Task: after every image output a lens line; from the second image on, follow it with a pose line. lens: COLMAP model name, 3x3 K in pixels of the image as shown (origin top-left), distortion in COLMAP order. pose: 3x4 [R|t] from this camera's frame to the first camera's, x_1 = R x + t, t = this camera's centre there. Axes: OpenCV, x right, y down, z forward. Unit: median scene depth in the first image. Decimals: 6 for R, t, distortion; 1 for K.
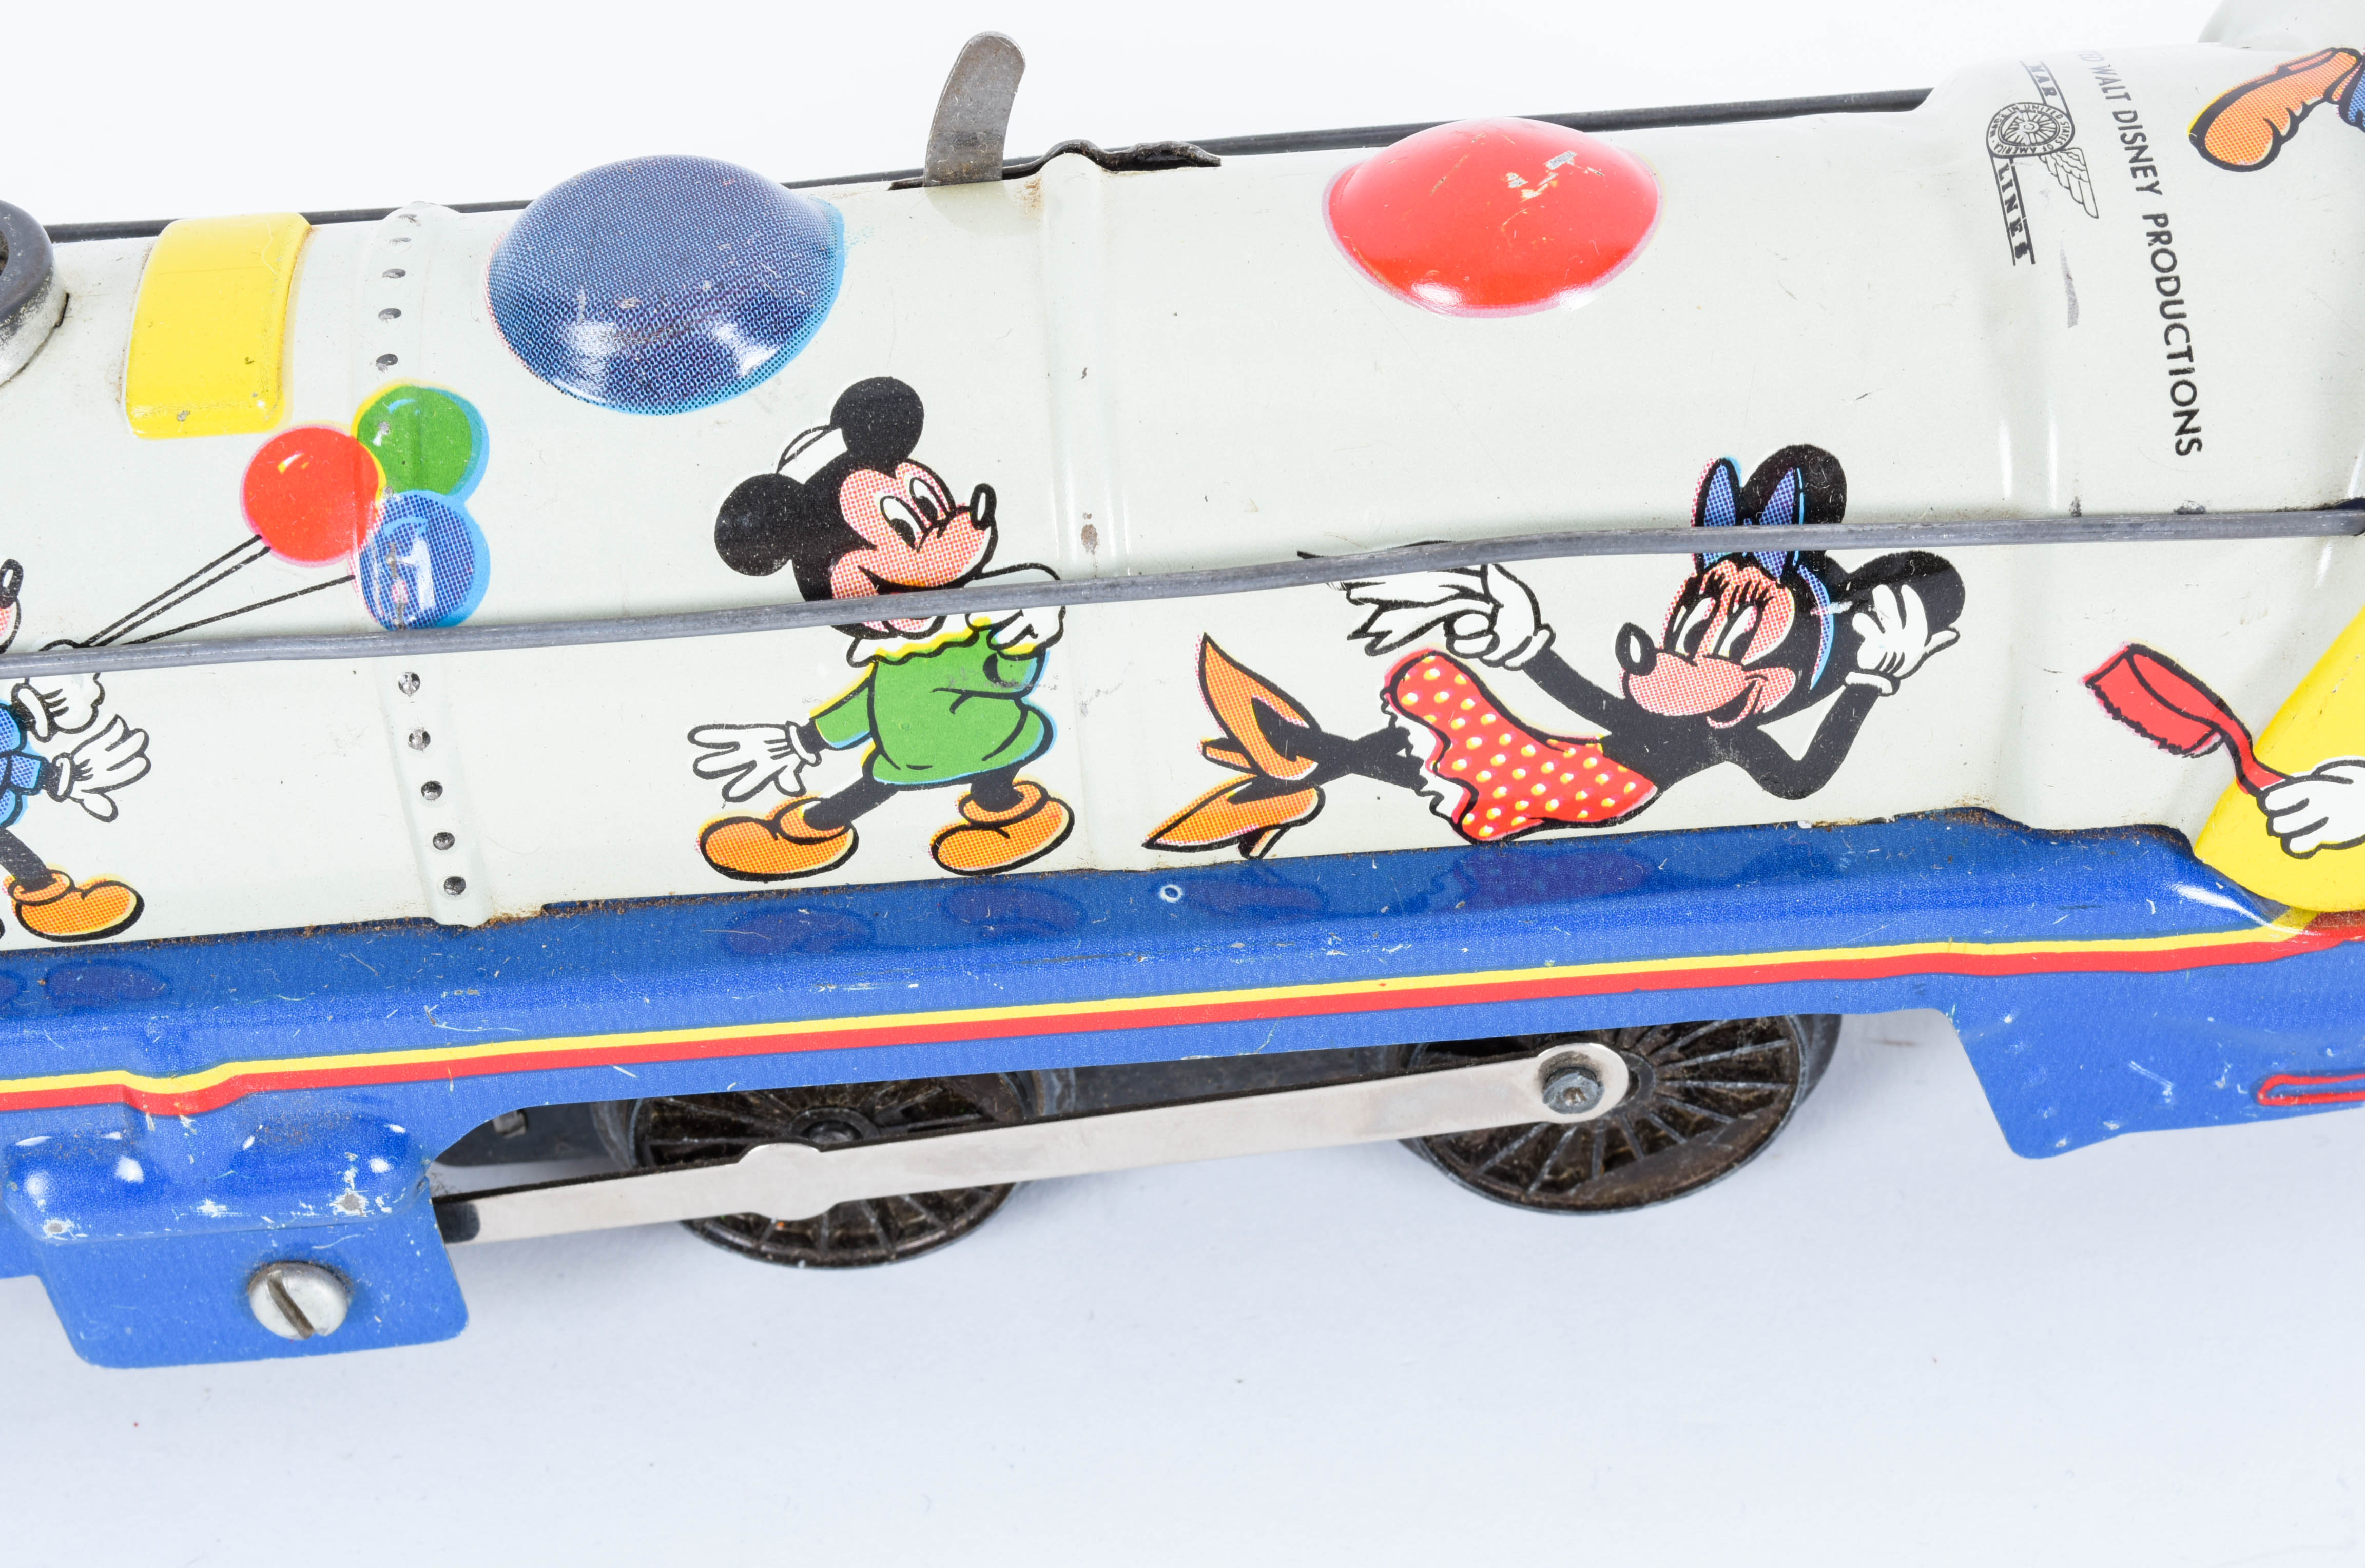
lens RADIAL K [[4086.1, 0, 1182.5], [0, 4086.1, 784.0], [0, 0, 1]] dist [-0.036699, 0.109980]
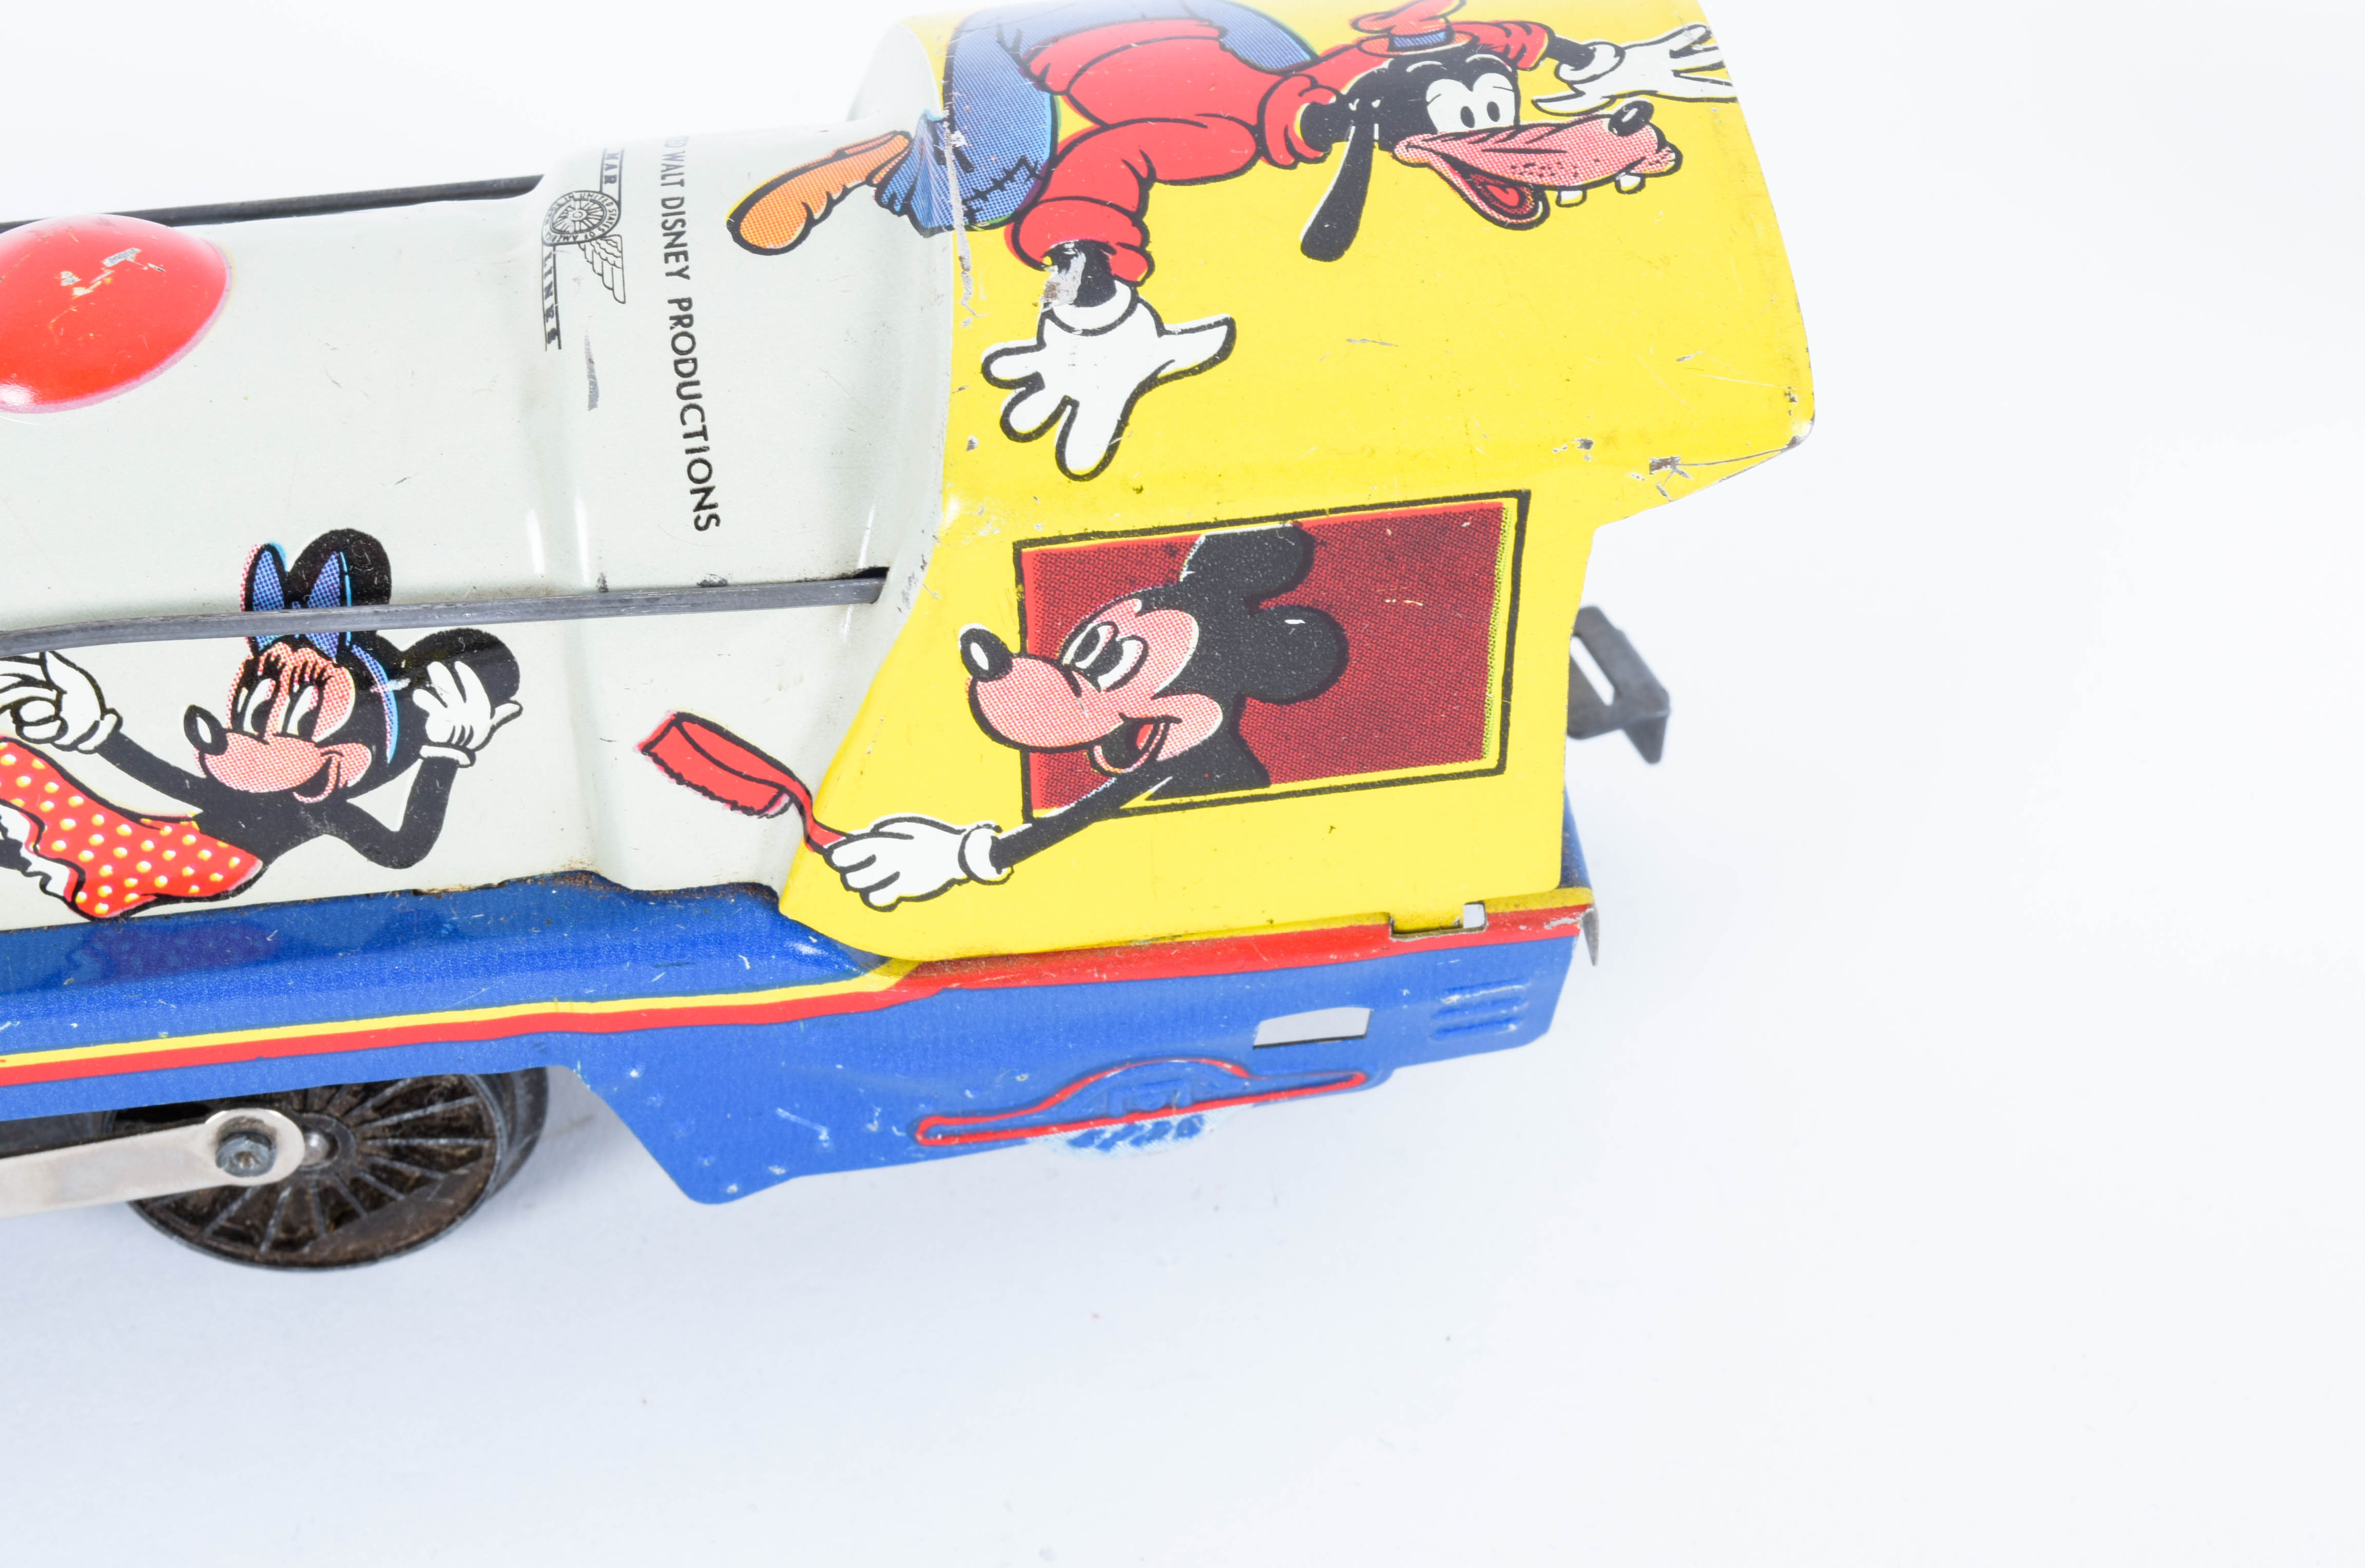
lens RADIAL K [[4086.1, 0, 1182.5], [0, 4086.1, 784.0], [0, 0, 1]] dist [-0.036699, 0.109980]
pose [[0.996987, -0.029010, 0.071933, 0.278320], [0.029131, 0.999575, -0.000628, -0.011397], [-0.071884, 0.002722, 0.997409, -0.043993]]
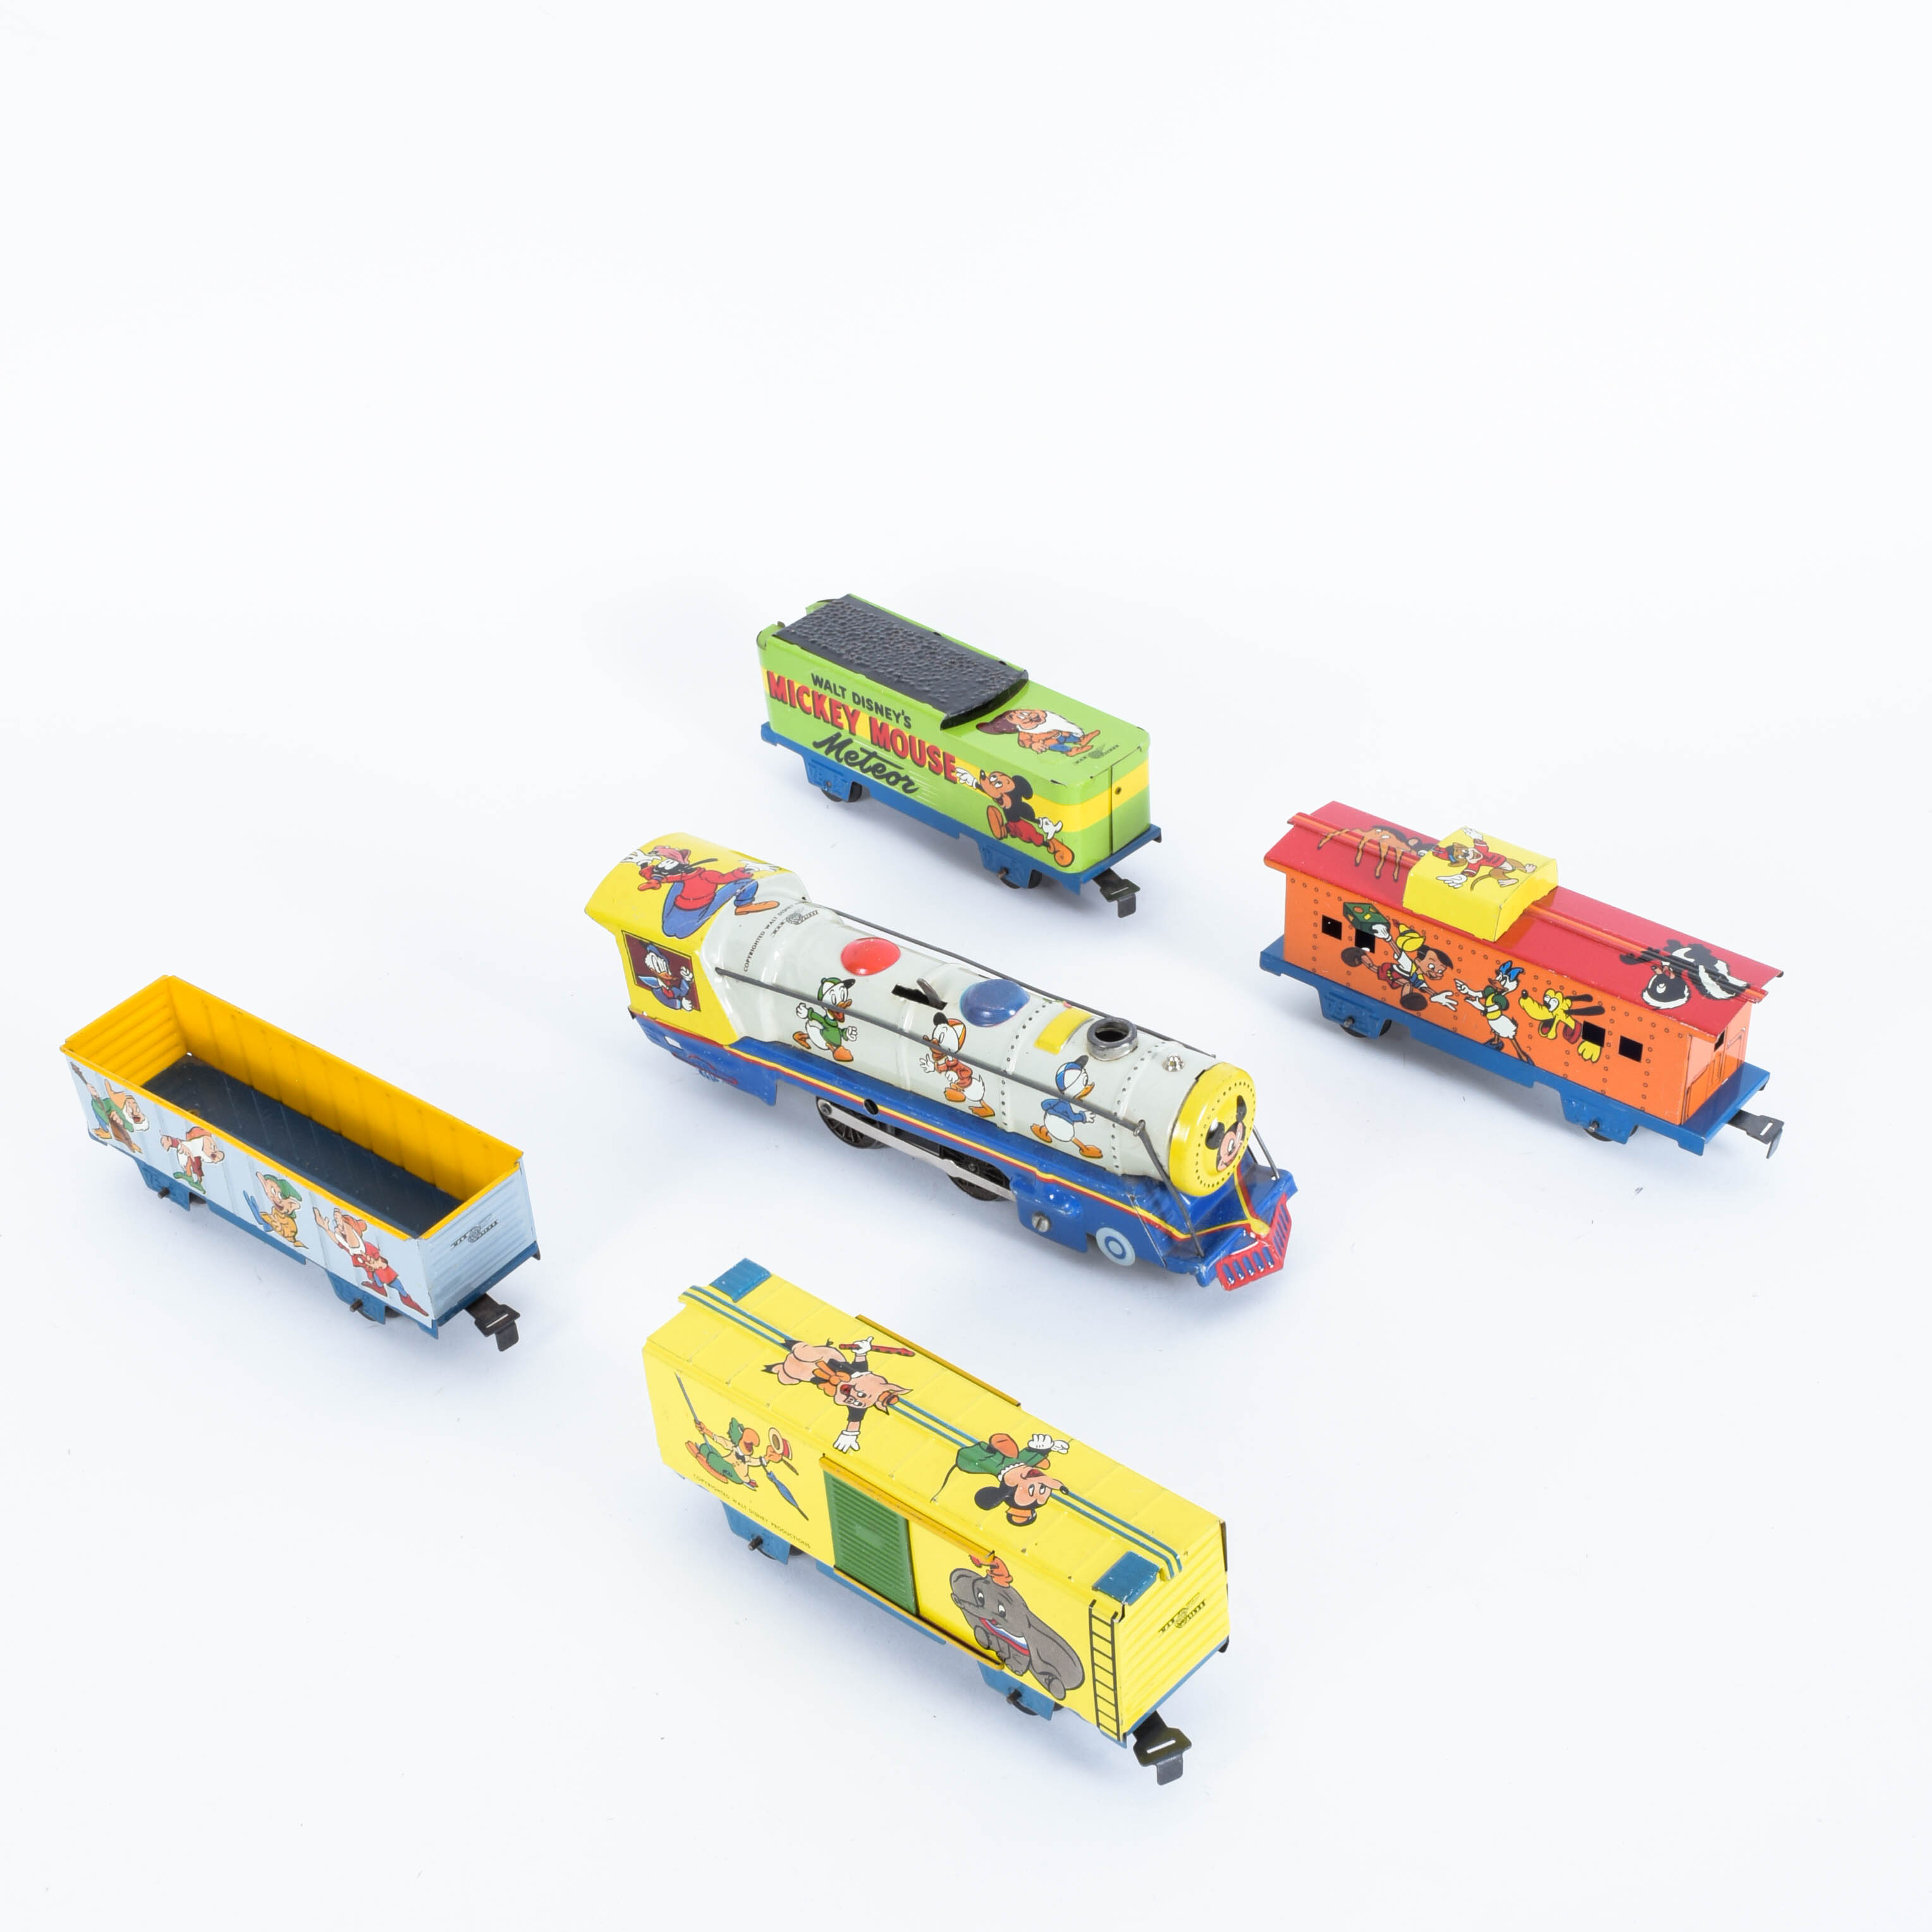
lens RADIAL K [[2930.1, 0, 966.0], [0, 2930.1, 966.0], [0, 0, 1]] dist [-0.001246, 0.002657]
pose [[-0.768718, -0.265465, 0.581894, -2.274962], [0.532466, 0.238406, 0.812184, -3.211590], [-0.354333, 0.934179, -0.041916, 1.129916]]
